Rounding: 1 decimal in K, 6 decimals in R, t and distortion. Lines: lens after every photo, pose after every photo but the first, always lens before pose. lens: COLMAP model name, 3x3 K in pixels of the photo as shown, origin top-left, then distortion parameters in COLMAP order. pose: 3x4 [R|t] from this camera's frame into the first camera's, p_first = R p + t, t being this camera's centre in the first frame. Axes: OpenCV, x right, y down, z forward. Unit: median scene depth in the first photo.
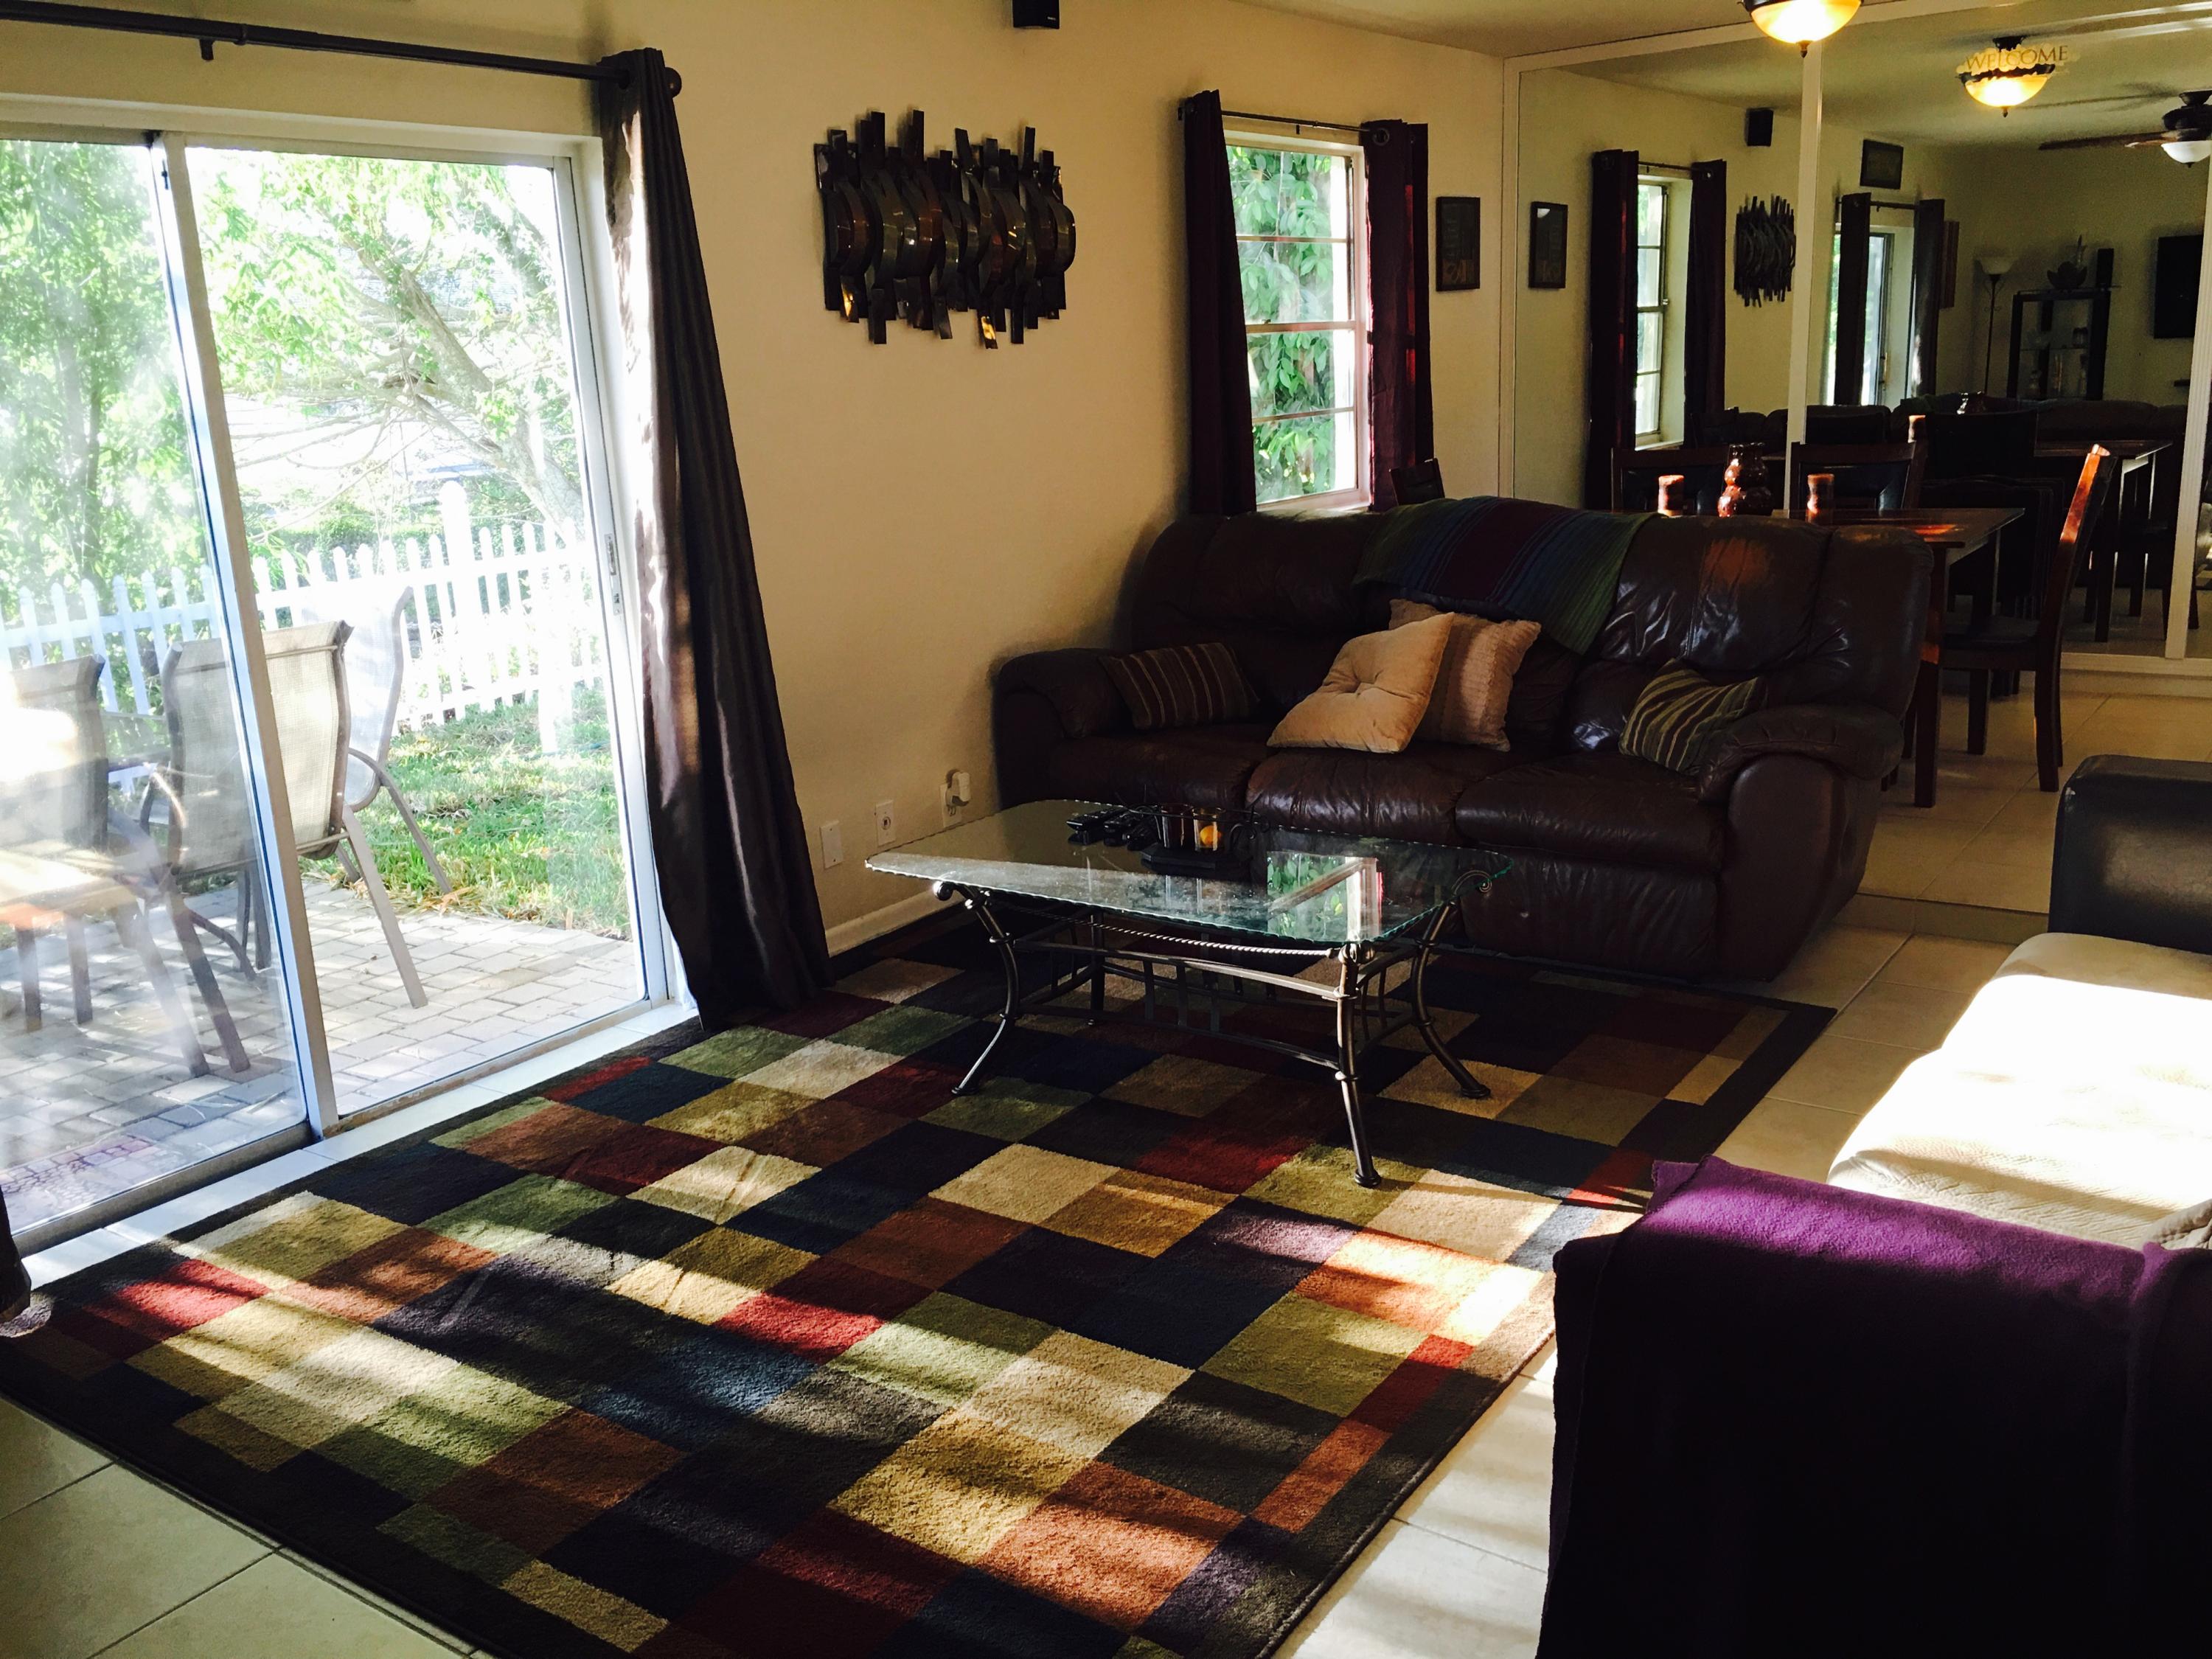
lens RADIAL K [[1917.3, 0, 1107.9], [0, 1917.3, 801.3], [0, 0, 1]] dist [0.141581, 0.004926]
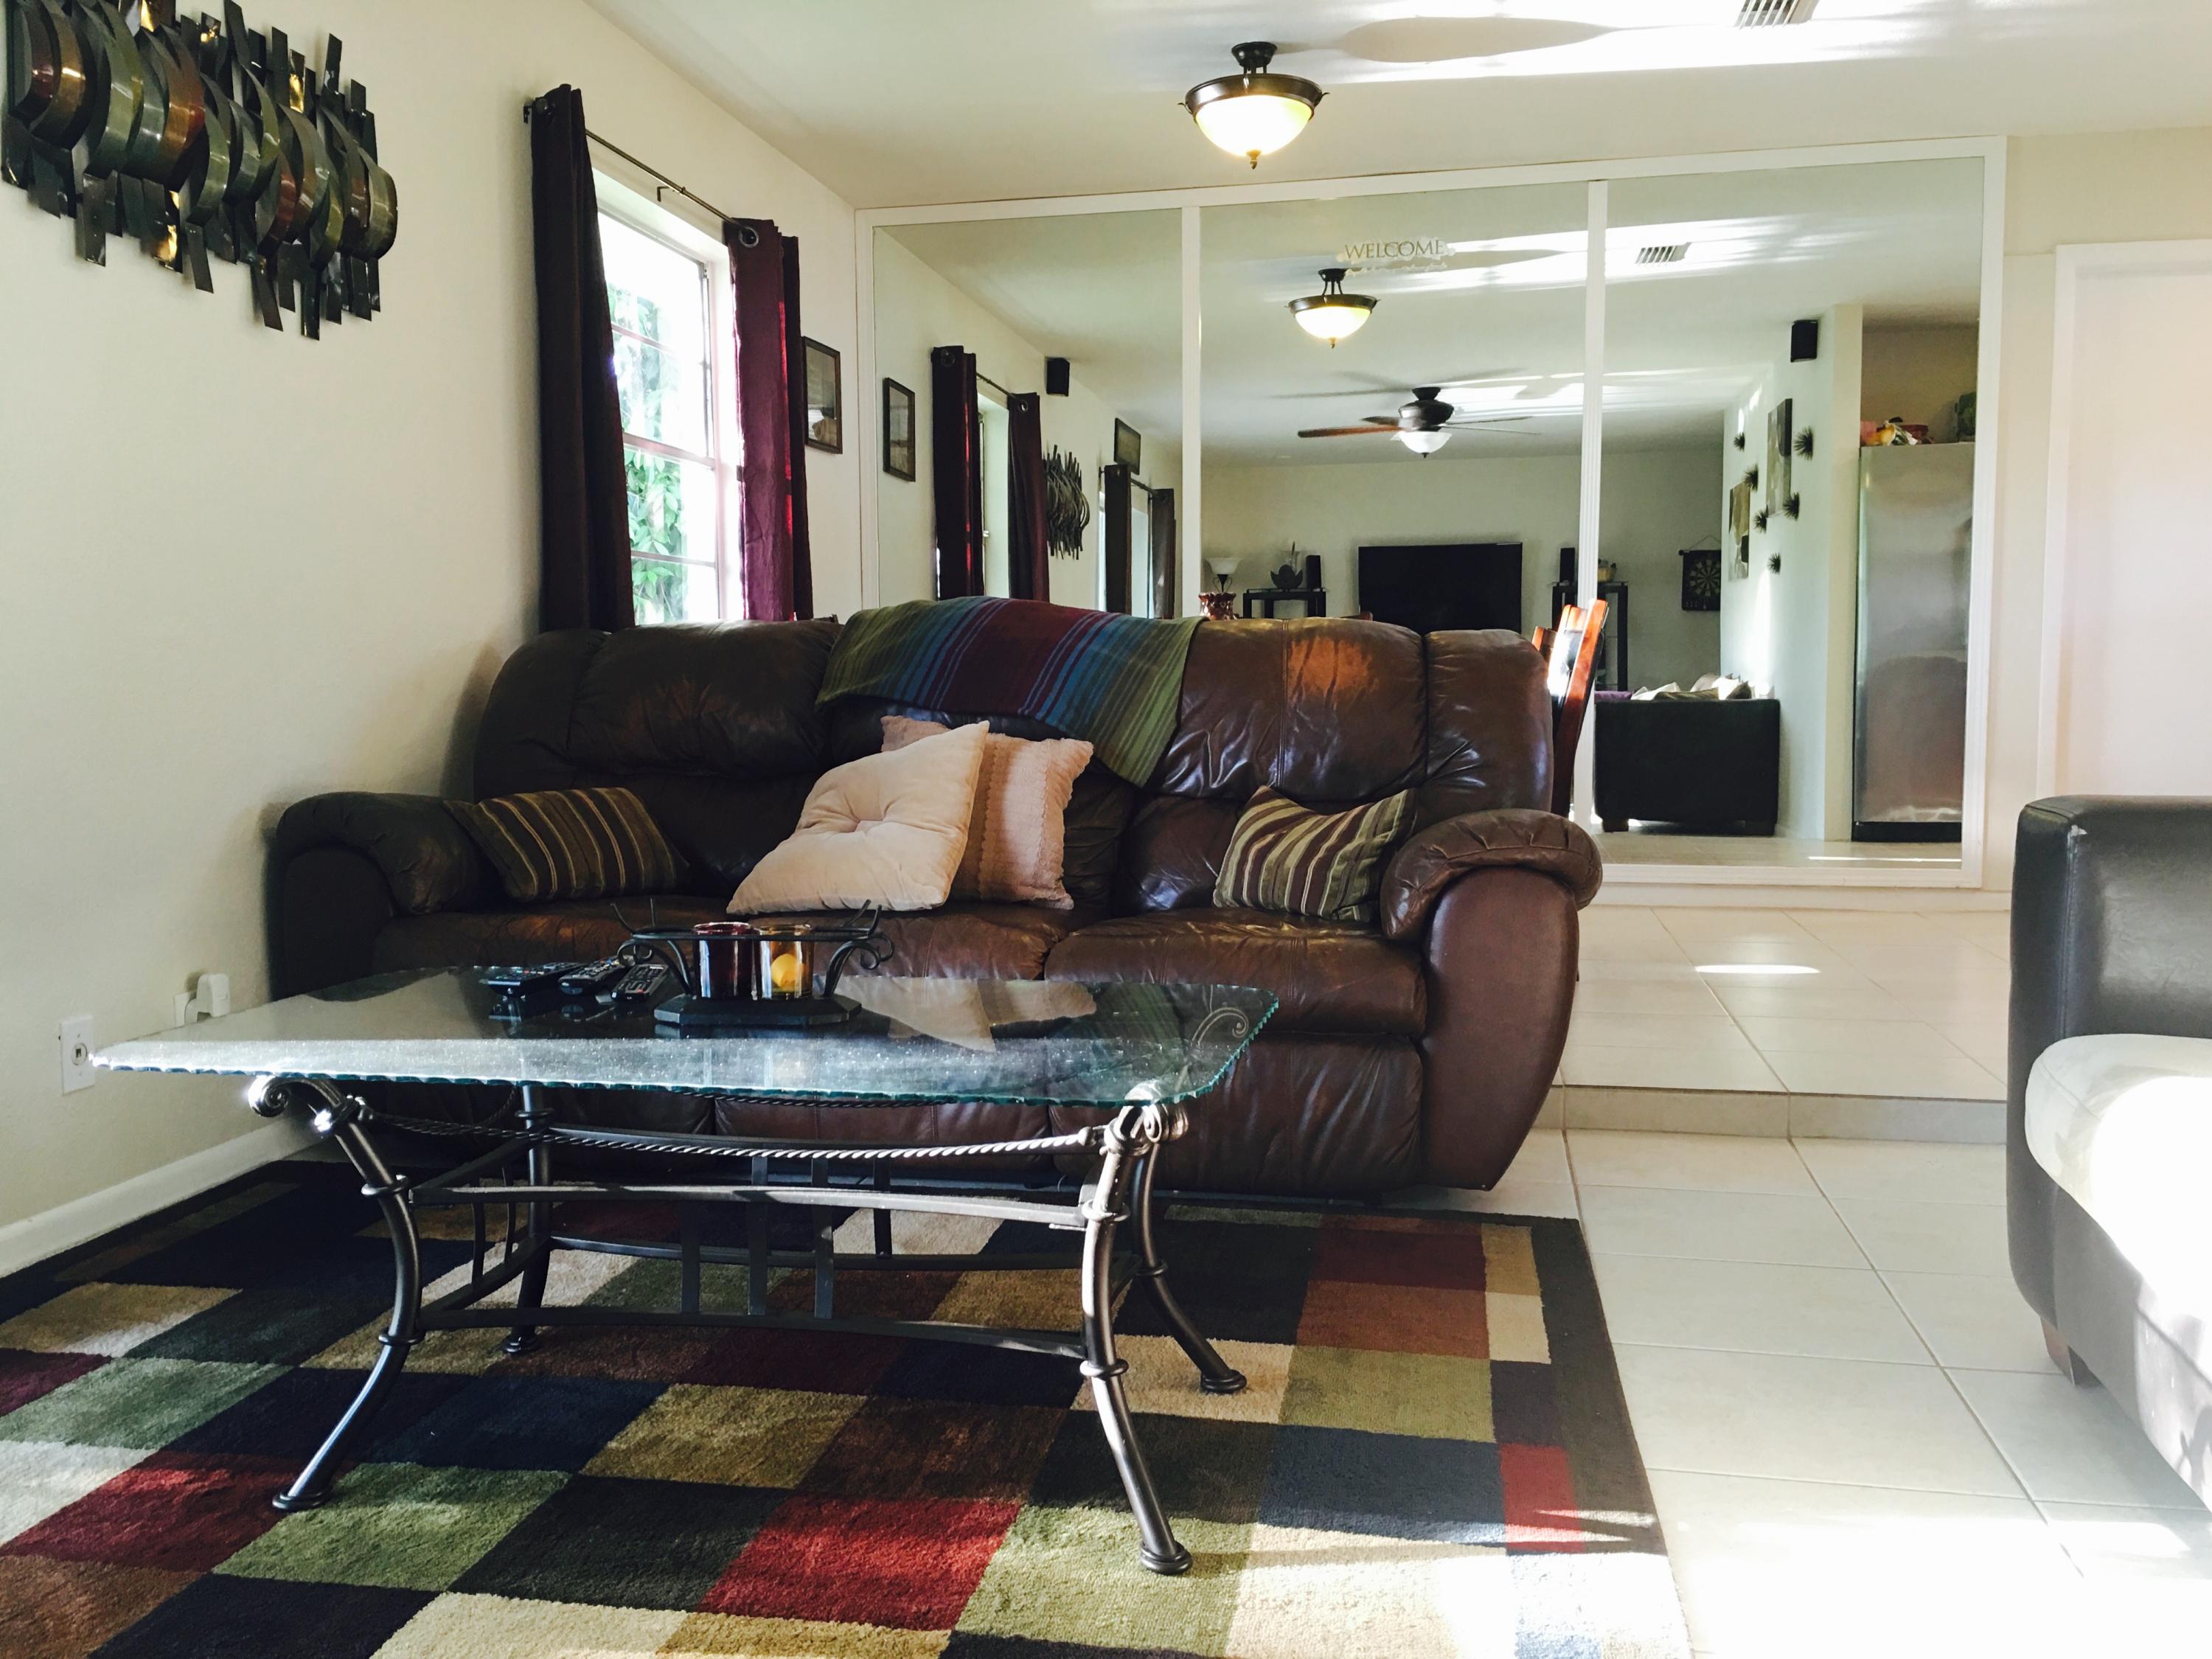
lens RADIAL K [[1899.0, 0, 1079.5], [0, 1899.0, 829.5], [0, 0, 1]] dist [0.081418, -0.106447]
pose [[0.917205, 0.007725, 0.398341, -0.073880], [0.058099, 0.986531, -0.152909, 0.053976], [-0.394157, 0.163392, 0.904402, 0.354509]]
